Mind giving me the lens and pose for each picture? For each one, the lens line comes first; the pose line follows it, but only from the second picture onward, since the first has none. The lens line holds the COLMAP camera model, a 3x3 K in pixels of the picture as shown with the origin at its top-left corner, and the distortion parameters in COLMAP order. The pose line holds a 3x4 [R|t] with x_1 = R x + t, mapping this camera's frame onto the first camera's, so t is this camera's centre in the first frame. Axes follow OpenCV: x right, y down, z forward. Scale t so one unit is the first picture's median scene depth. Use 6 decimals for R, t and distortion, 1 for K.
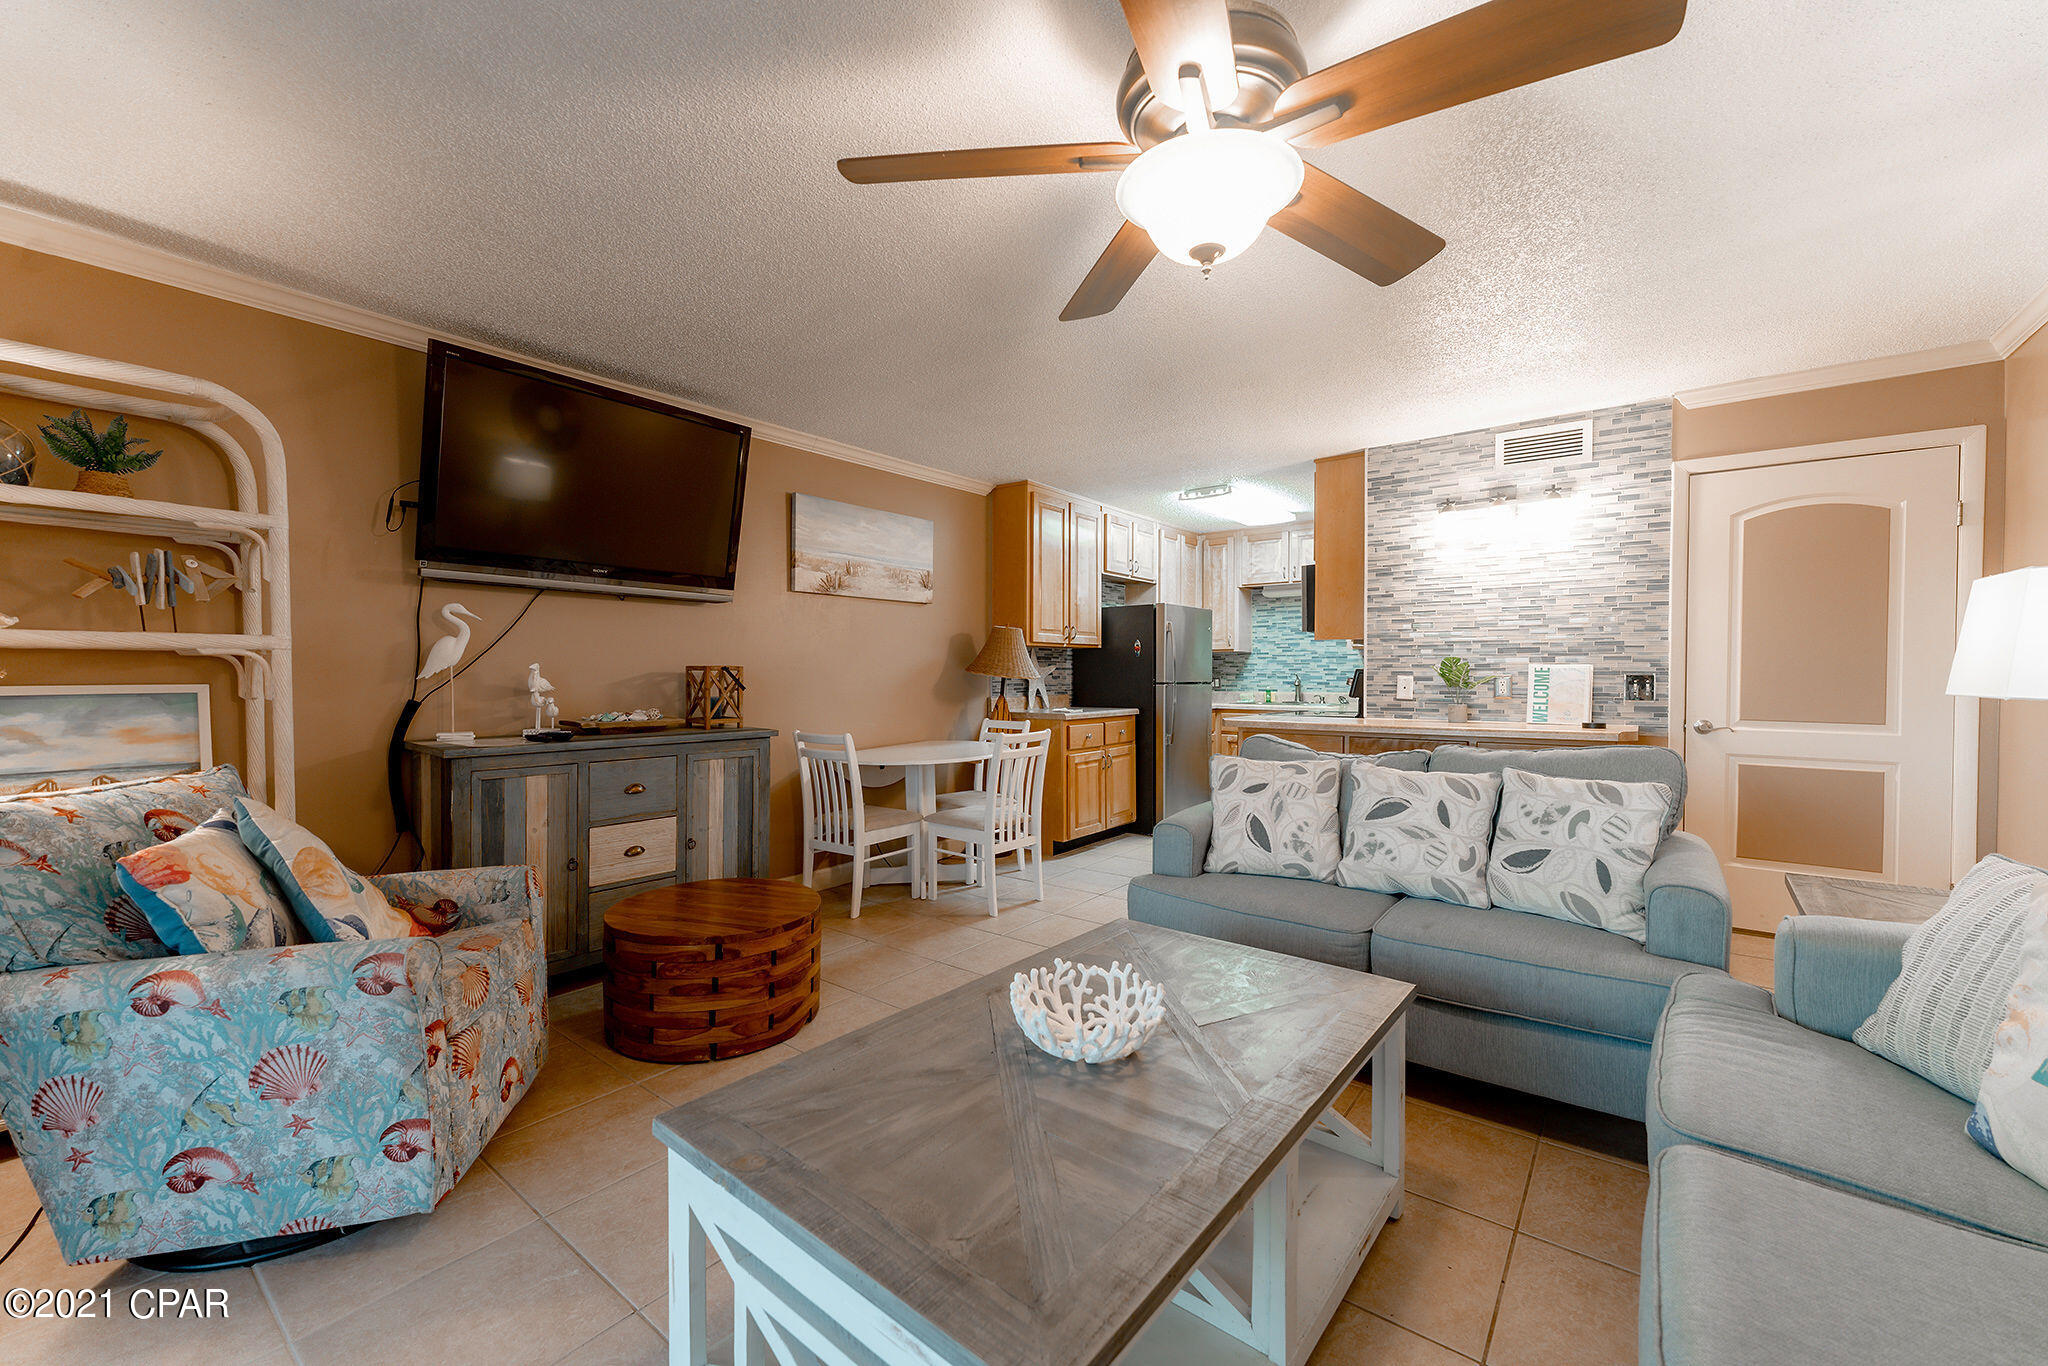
lens RADIAL K [[817.9, 0, 1014.1], [0, 817.9, 682.3], [0, 0, 1]] dist [0.003950, 0.000590]
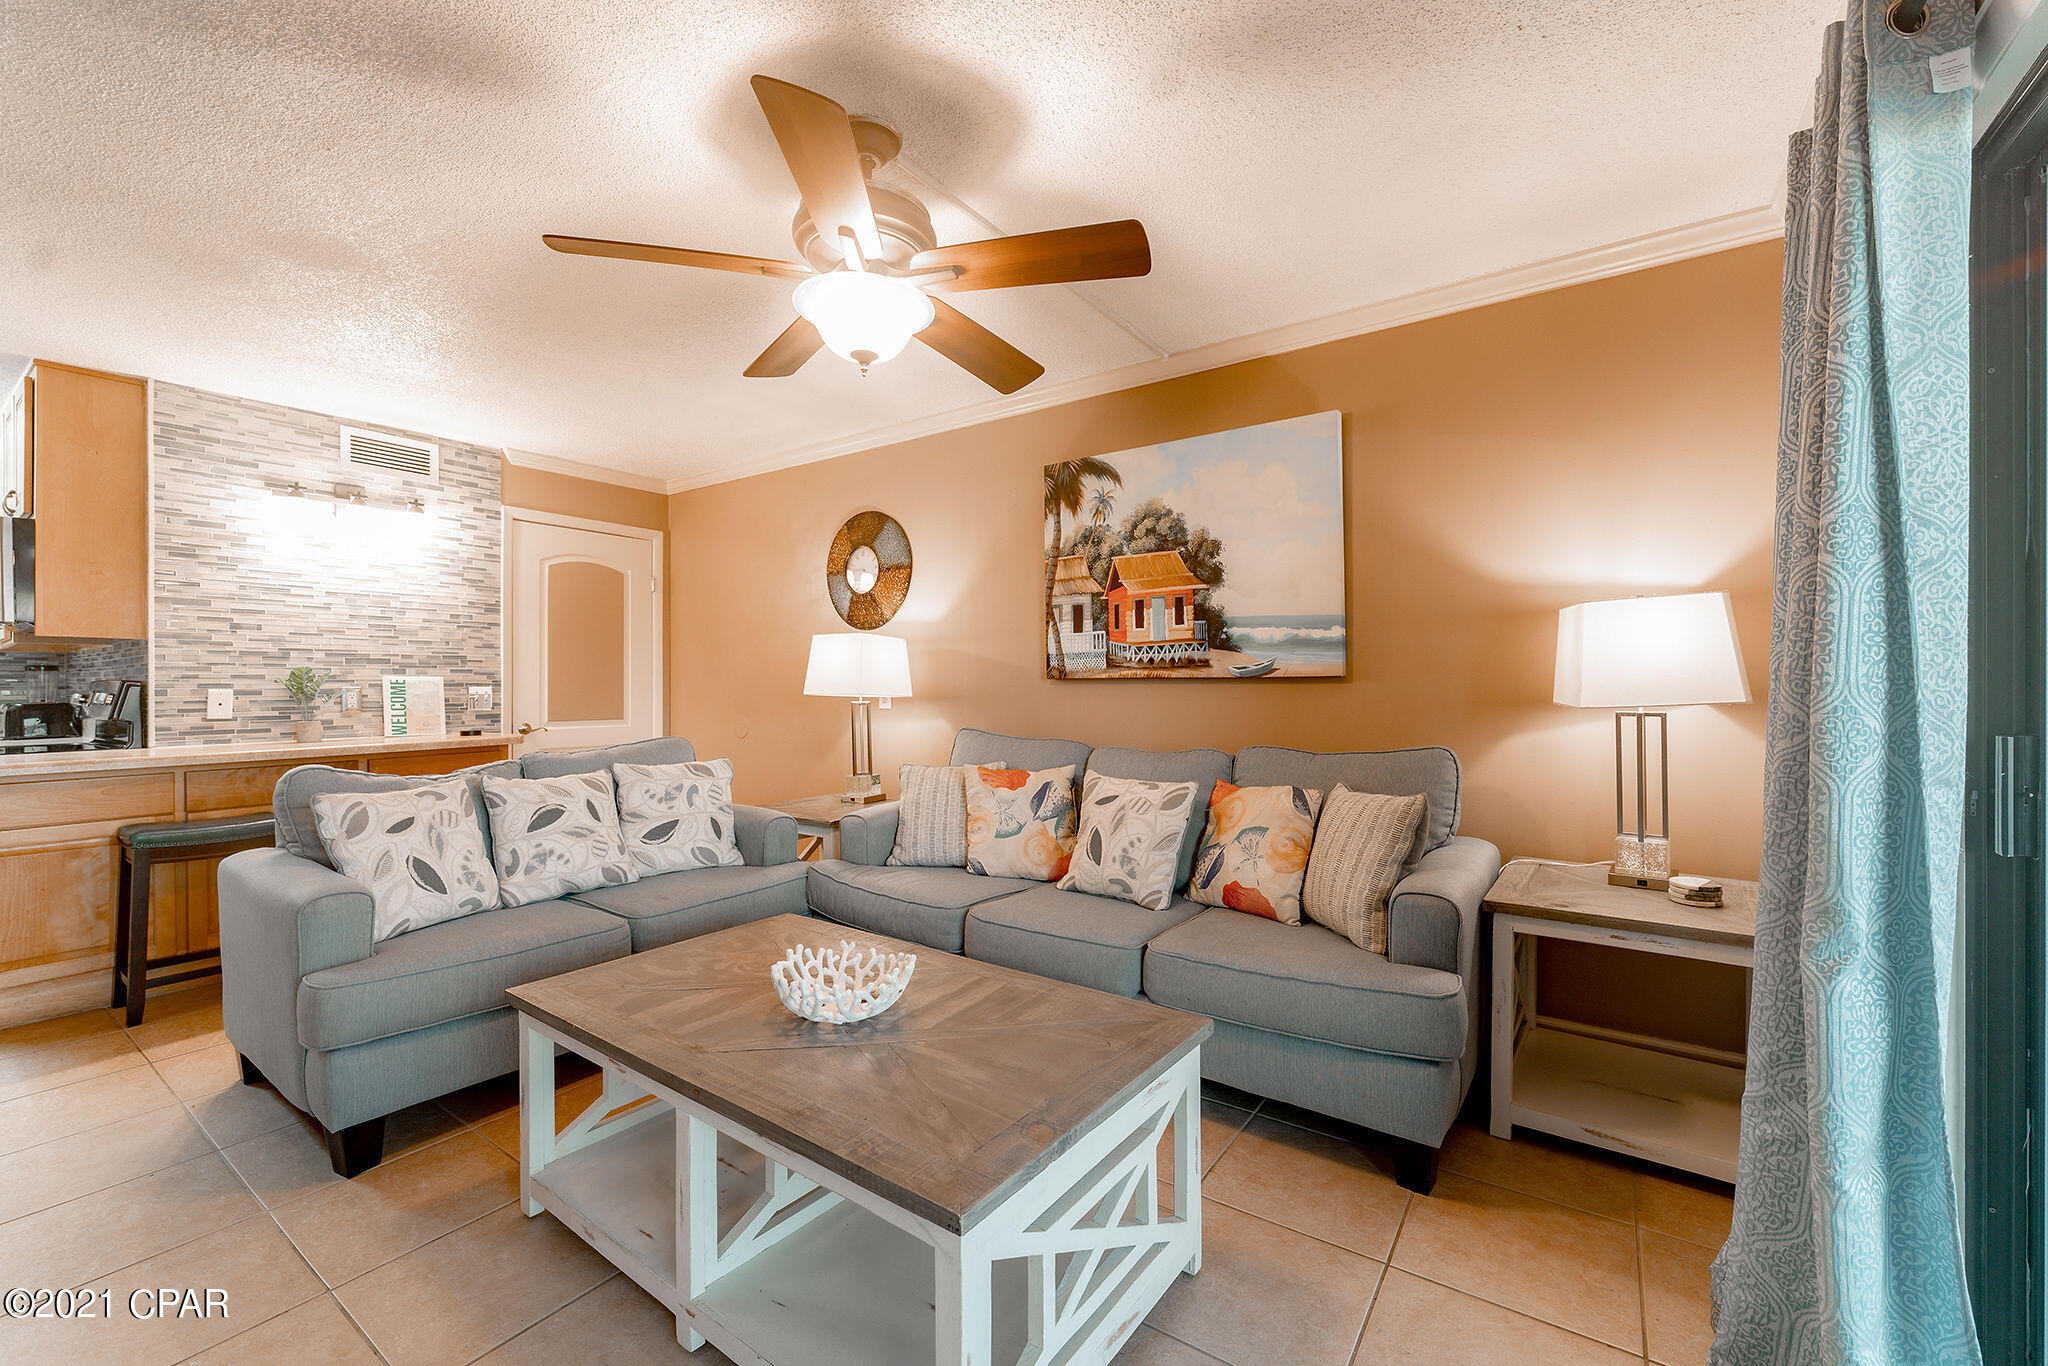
lens RADIAL K [[830.9, 0, 1024.0], [0, 830.9, 683.0], [0, 0, 1]] dist [-0.001498, -0.000011]
pose [[-0.055372, 0.000675, 0.998466, -0.421404], [0.016393, 0.999866, 0.000233, -0.001595], [-0.998331, 0.016380, -0.055375, 0.320068]]
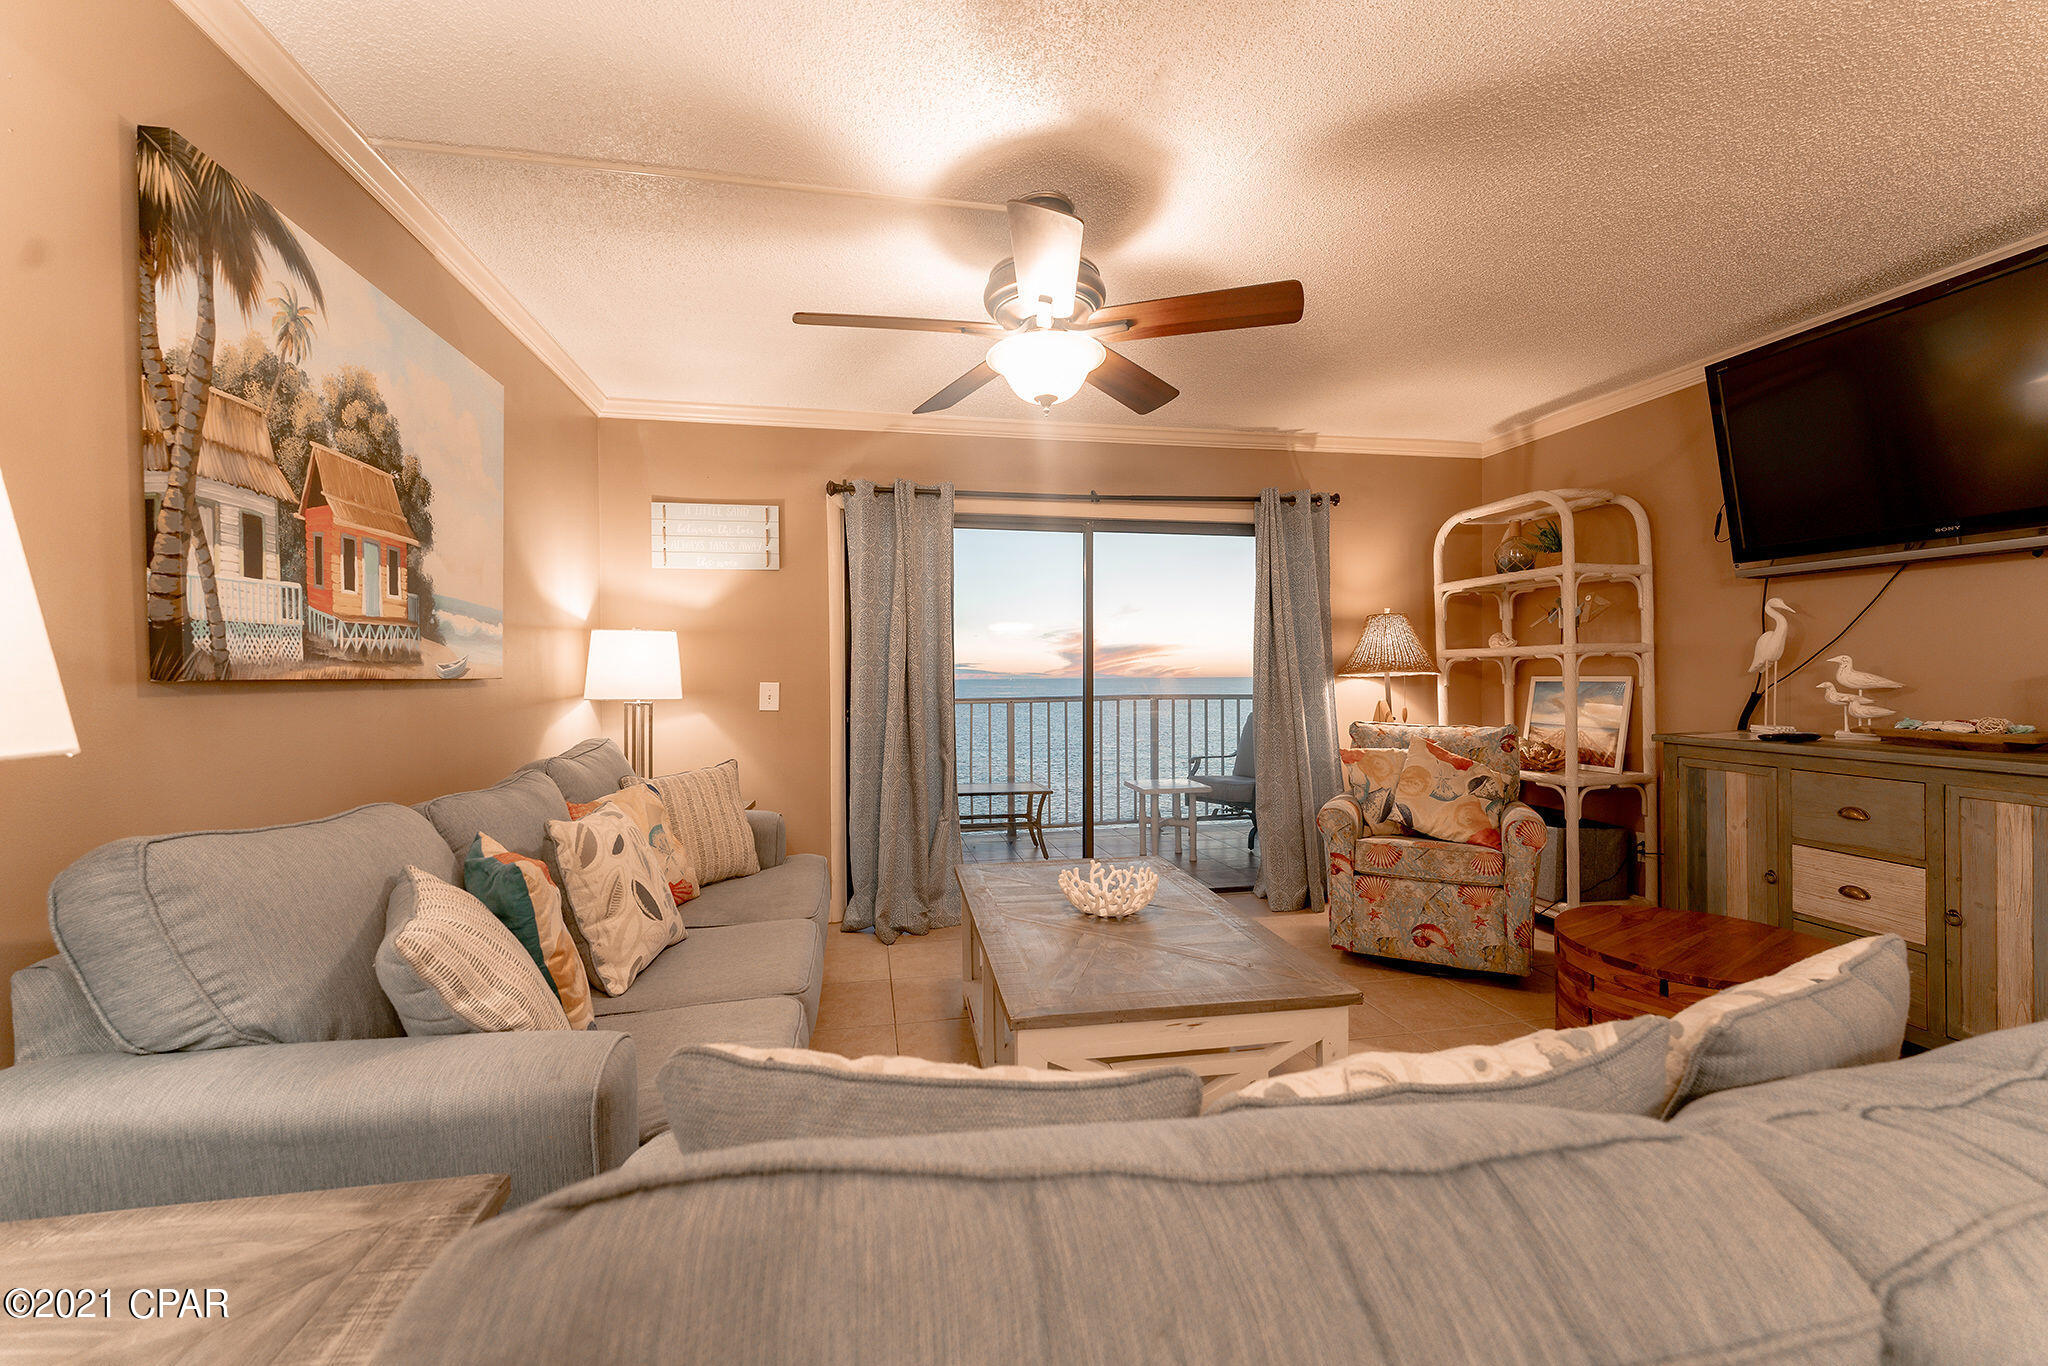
lens RADIAL K [[817.9, 0, 1014.1], [0, 817.9, 682.3], [0, 0, 1]] dist [0.003950, 0.000590]
pose [[-0.662219, 0.015440, -0.749151, 0.547407], [0.003071, 0.999835, 0.017892, -0.010494], [0.749304, 0.009547, -0.662157, 0.757672]]
